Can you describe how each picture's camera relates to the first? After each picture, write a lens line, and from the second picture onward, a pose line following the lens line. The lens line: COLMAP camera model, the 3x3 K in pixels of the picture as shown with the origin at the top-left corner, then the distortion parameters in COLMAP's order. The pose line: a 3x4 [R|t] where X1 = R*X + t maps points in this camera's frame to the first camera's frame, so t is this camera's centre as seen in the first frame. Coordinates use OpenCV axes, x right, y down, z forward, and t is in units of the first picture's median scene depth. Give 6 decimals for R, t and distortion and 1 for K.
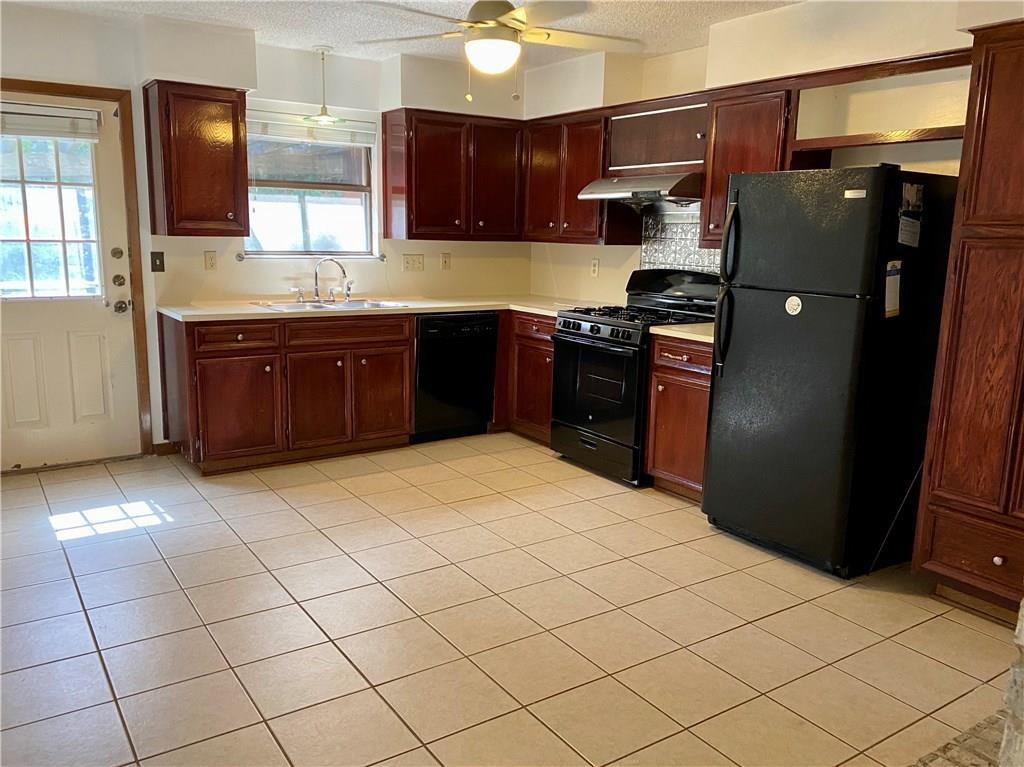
lens RADIAL K [[817.5, 0, 505.6], [0, 817.5, 387.2], [0, 0, 1]] dist [0.063769, -0.049854]
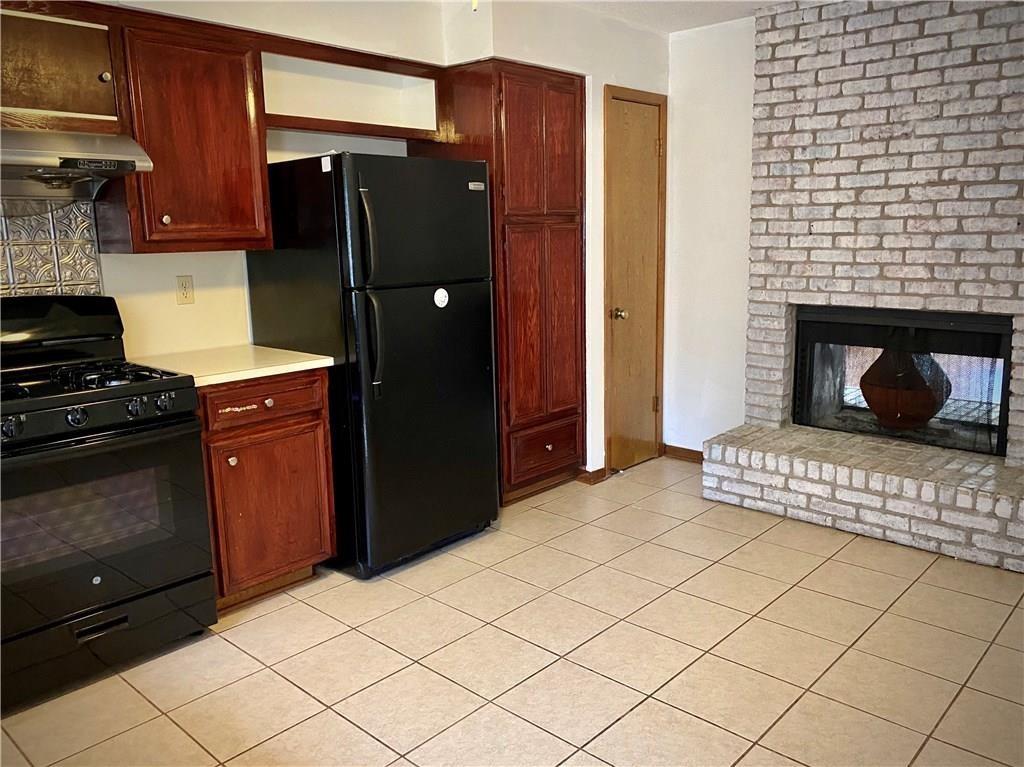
lens RADIAL K [[817.5, 0, 520.8], [0, 817.5, 376.6], [0, 0, 1]] dist [0.063769, -0.049854]
pose [[-0.238103, -0.191960, 0.952081, -0.448283], [0.200520, 0.949438, 0.241575, -0.162919], [-0.950315, 0.248431, -0.187573, 0.803390]]
